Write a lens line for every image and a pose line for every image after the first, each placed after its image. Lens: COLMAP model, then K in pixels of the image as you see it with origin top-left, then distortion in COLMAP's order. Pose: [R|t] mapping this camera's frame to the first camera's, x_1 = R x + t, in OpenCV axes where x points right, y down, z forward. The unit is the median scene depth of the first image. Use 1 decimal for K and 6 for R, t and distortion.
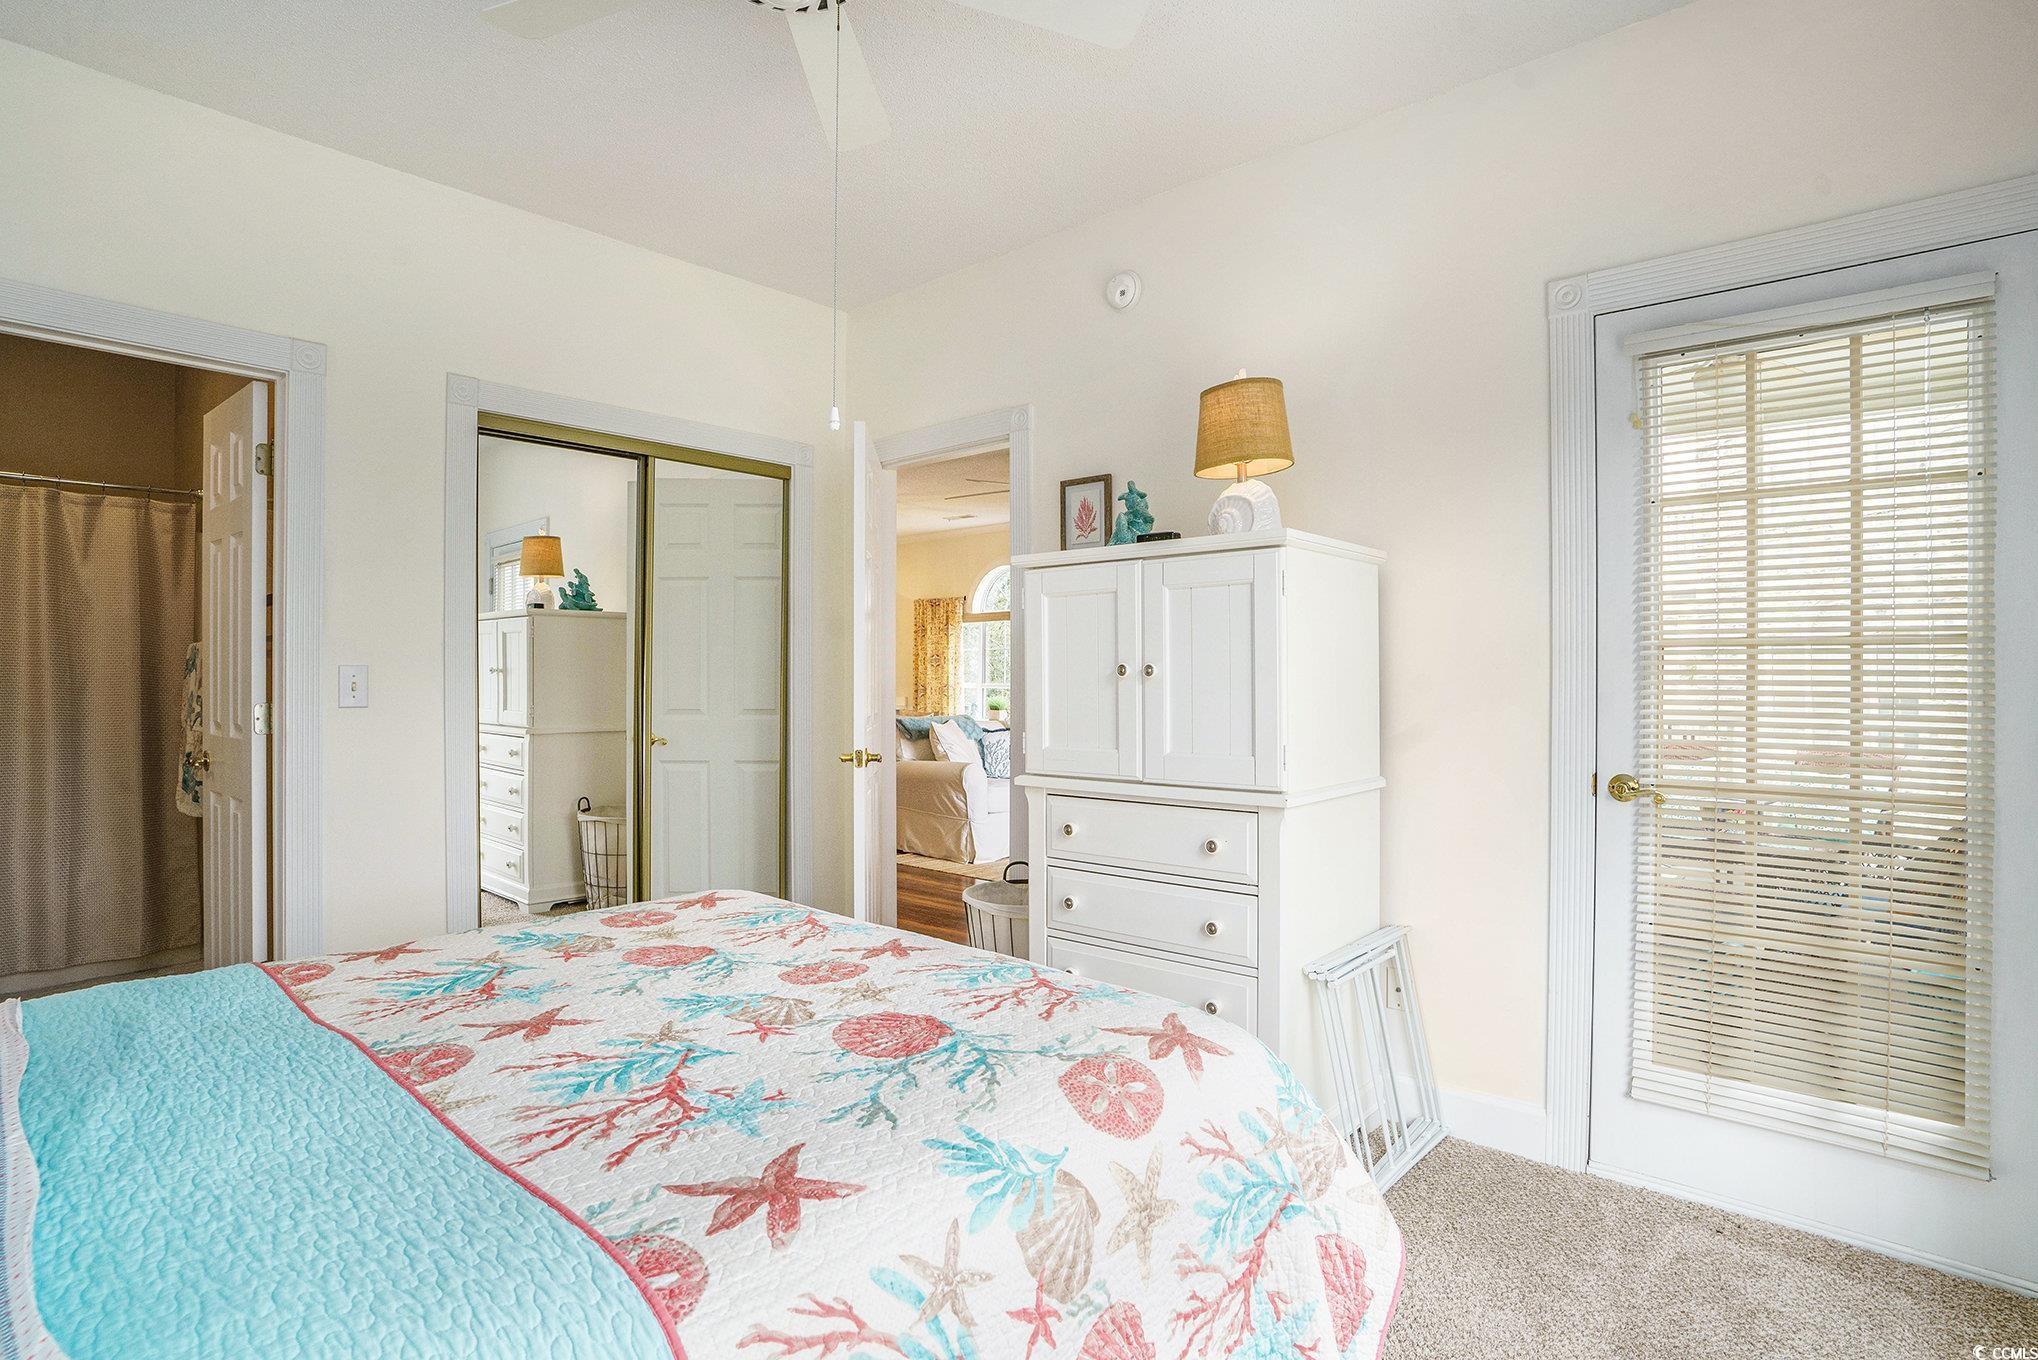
lens RADIAL K [[1039.6, 0, 1037.4], [0, 1039.6, 685.3], [0, 0, 1]] dist [-0.087721, 0.036307]
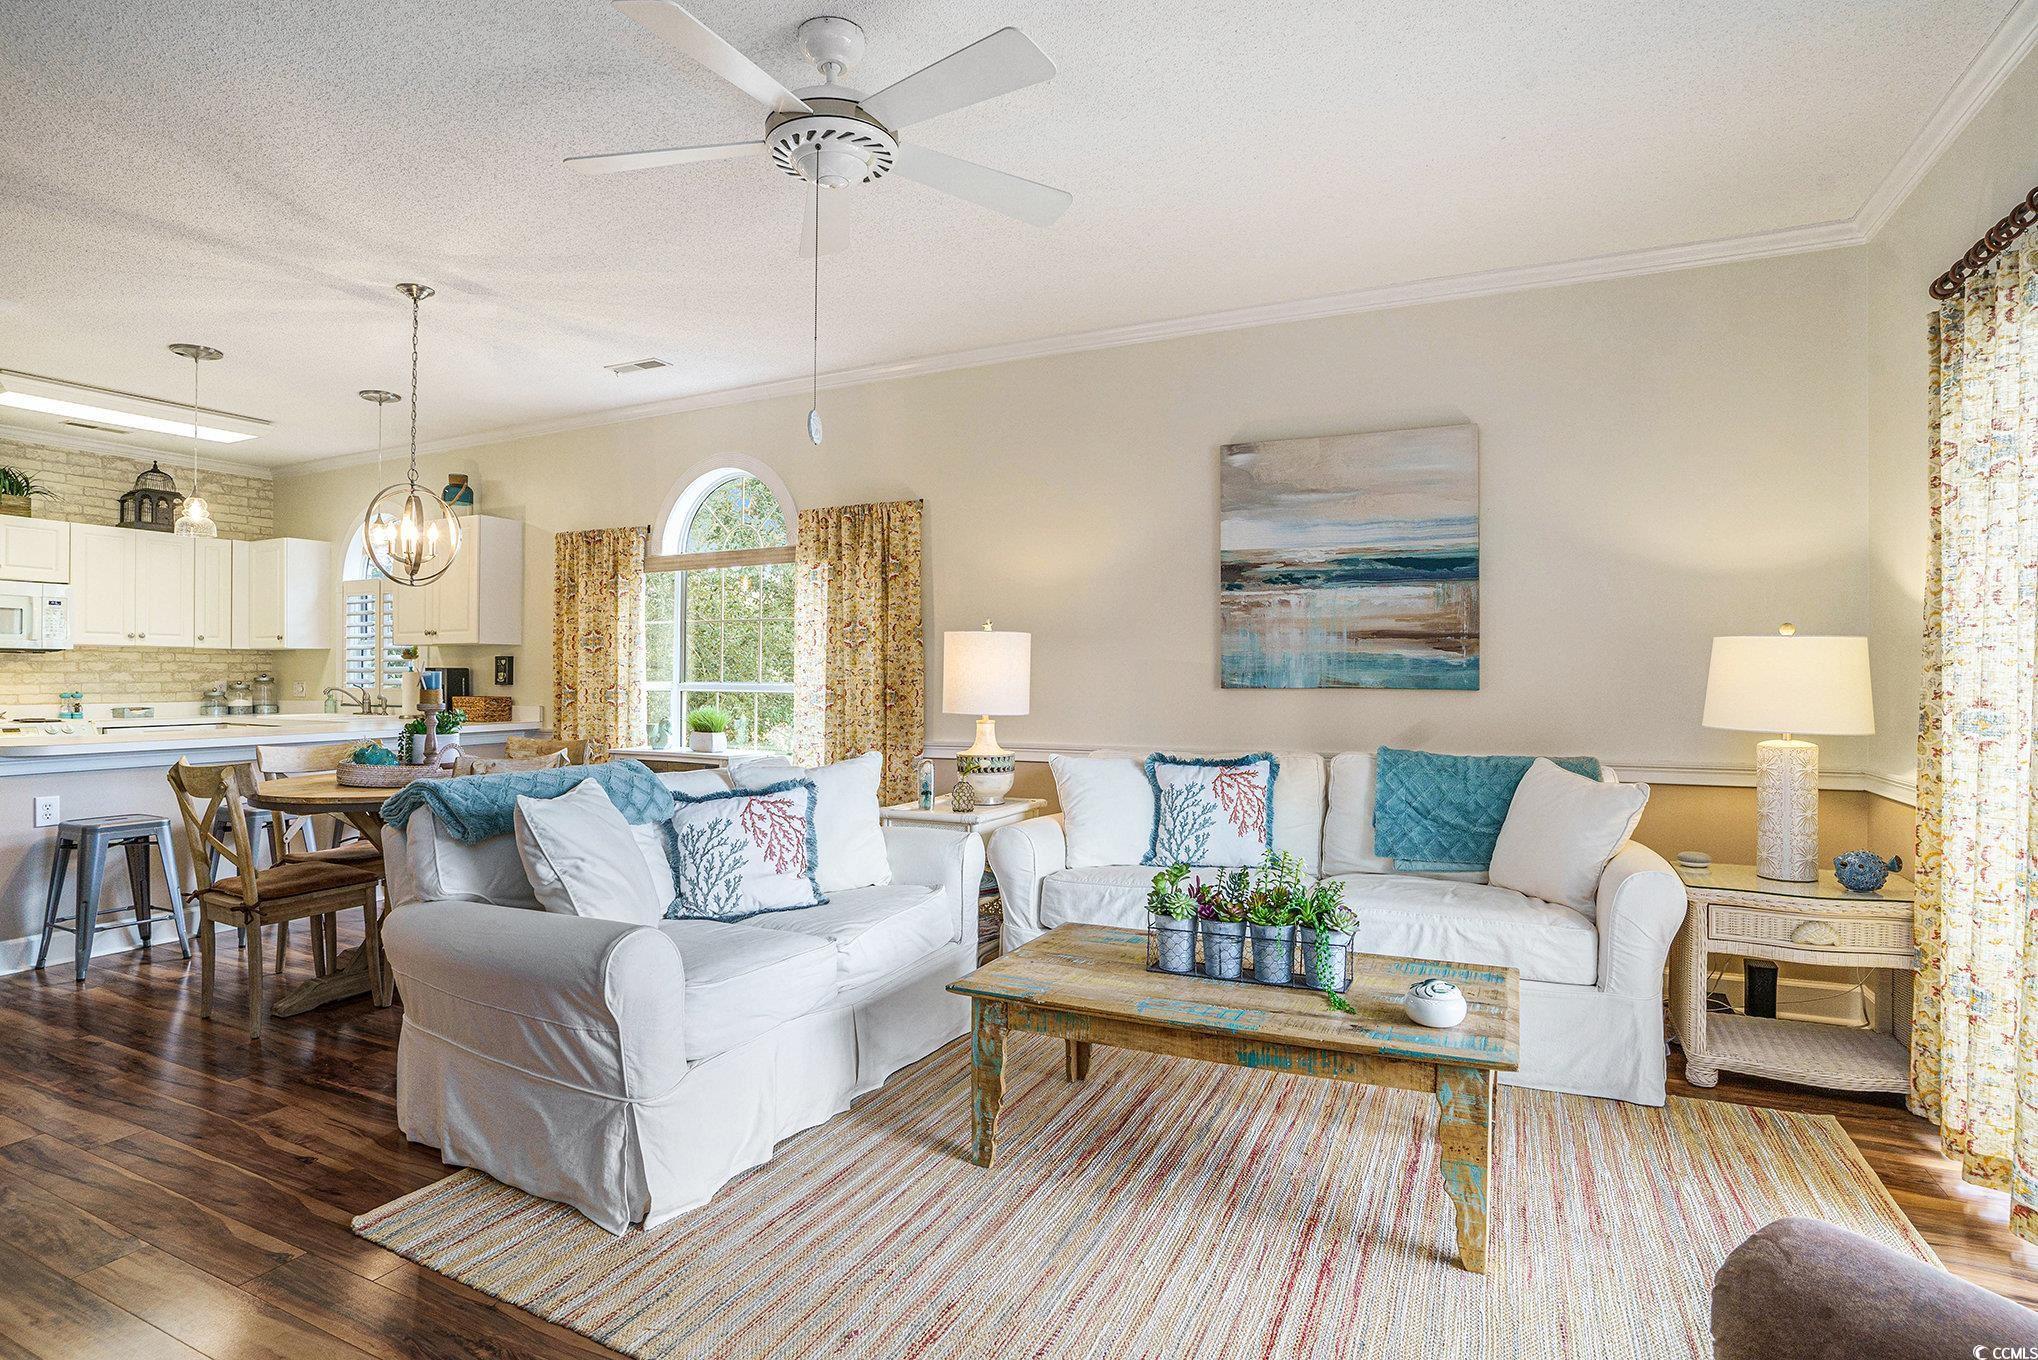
lens RADIAL K [[1039.6, 0, 1037.4], [0, 1039.6, 685.3], [0, 0, 1]] dist [-0.087721, 0.036307]
pose [[0.962567, 0.002236, 0.271034, -0.019392], [-0.002341, 0.999997, 0.000063, -0.000894], [-0.271033, -0.000695, 0.962570, 0.447326]]
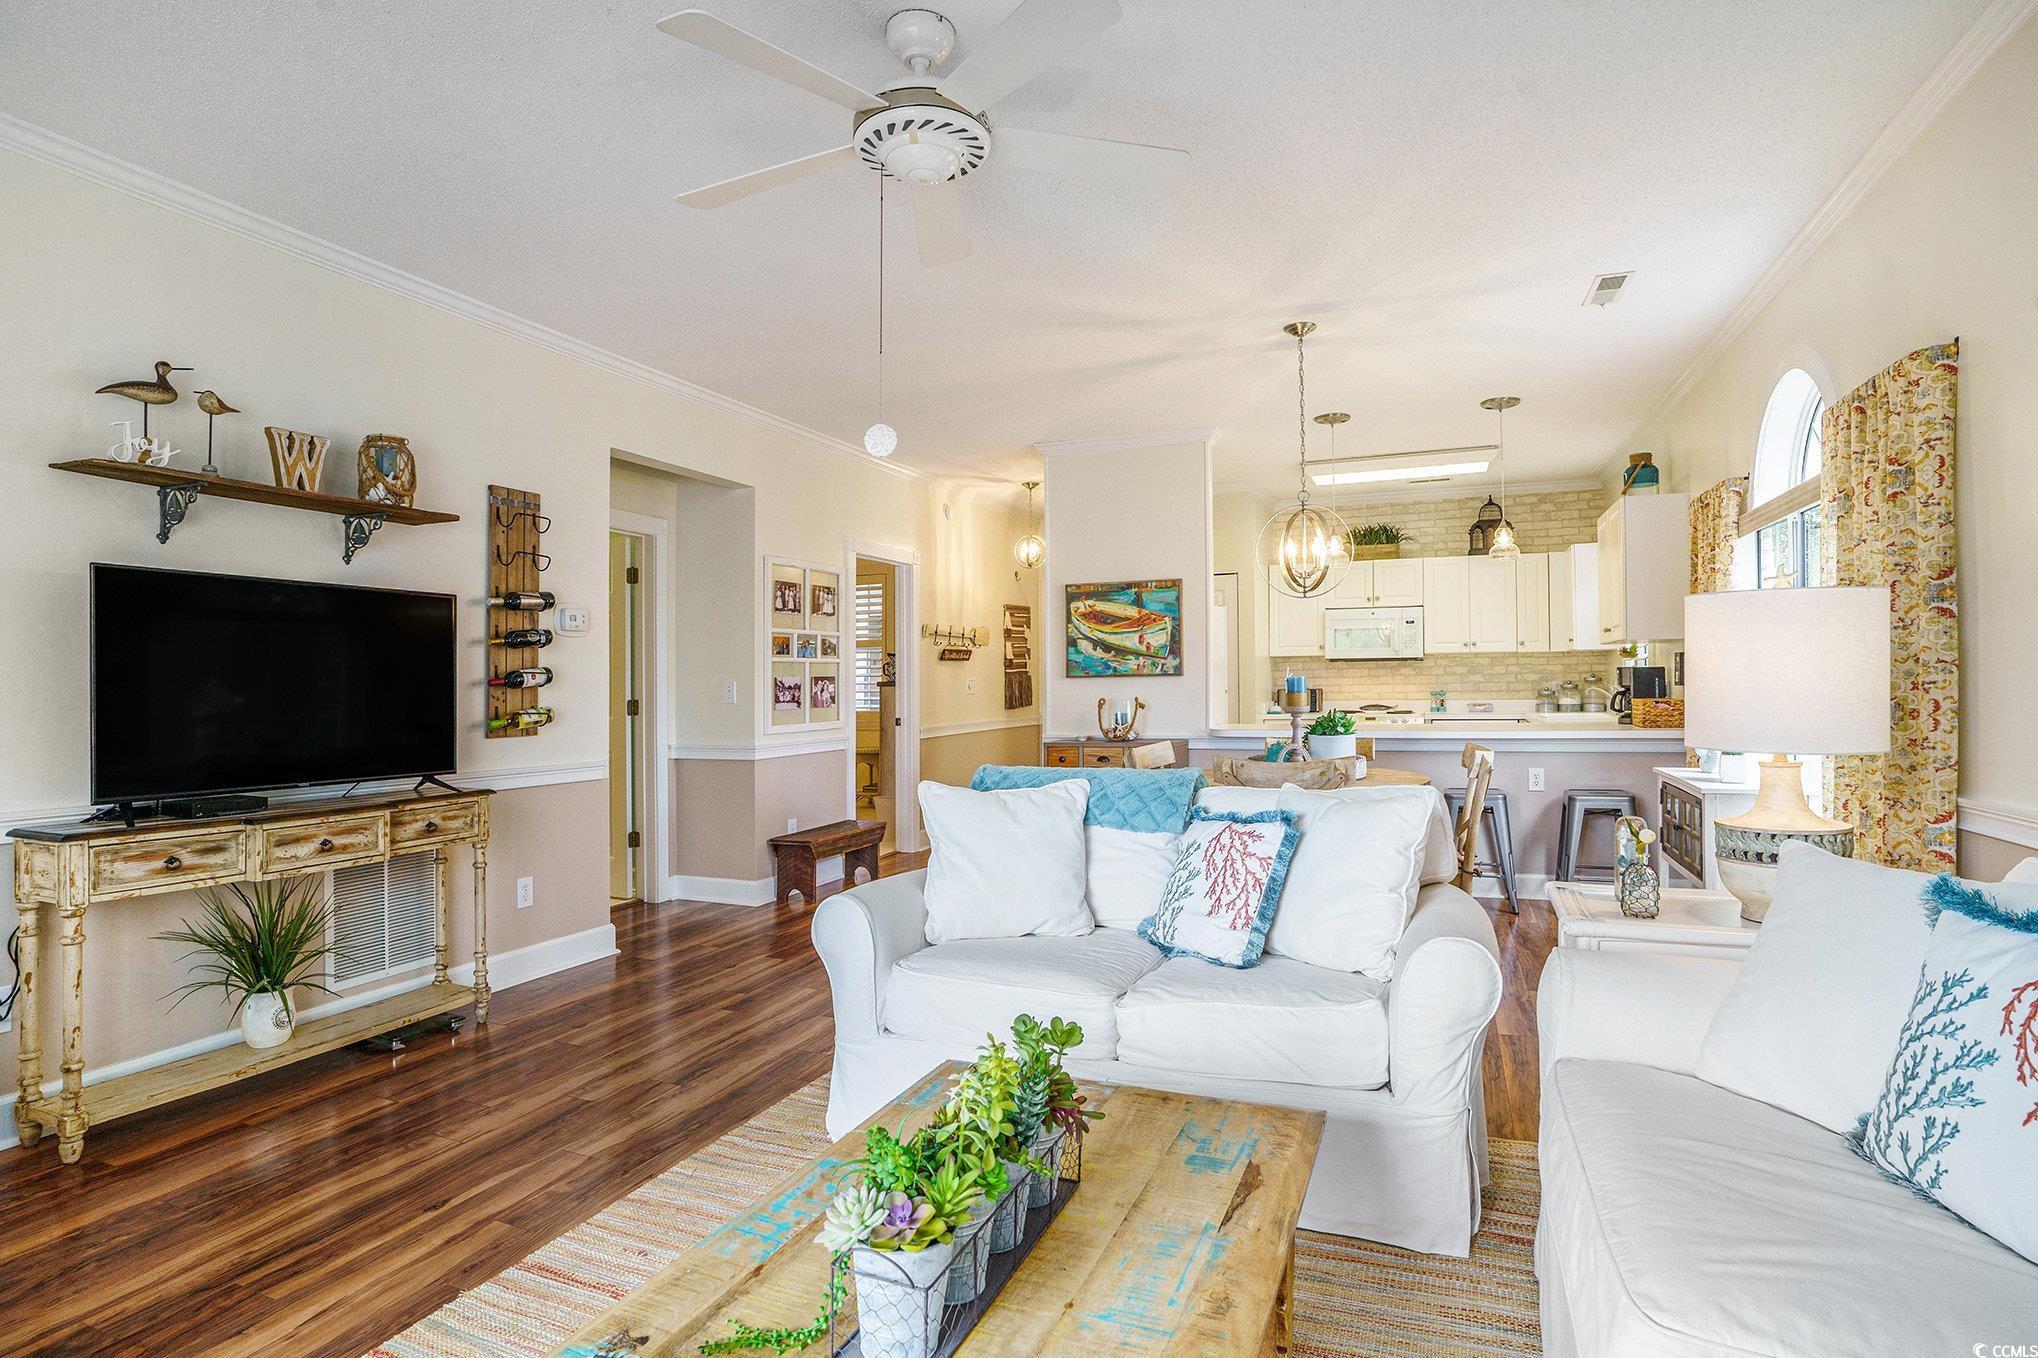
lens RADIAL K [[1014.3, 0, 1023.6], [0, 1014.3, 655.0], [0, 0, 1]] dist [-0.037147, 0.000114]
pose [[0.325413, -0.025146, -0.945237, 0.230740], [0.003108, 0.999669, -0.025524, -0.004211], [0.945567, 0.005368, 0.325384, 0.647312]]
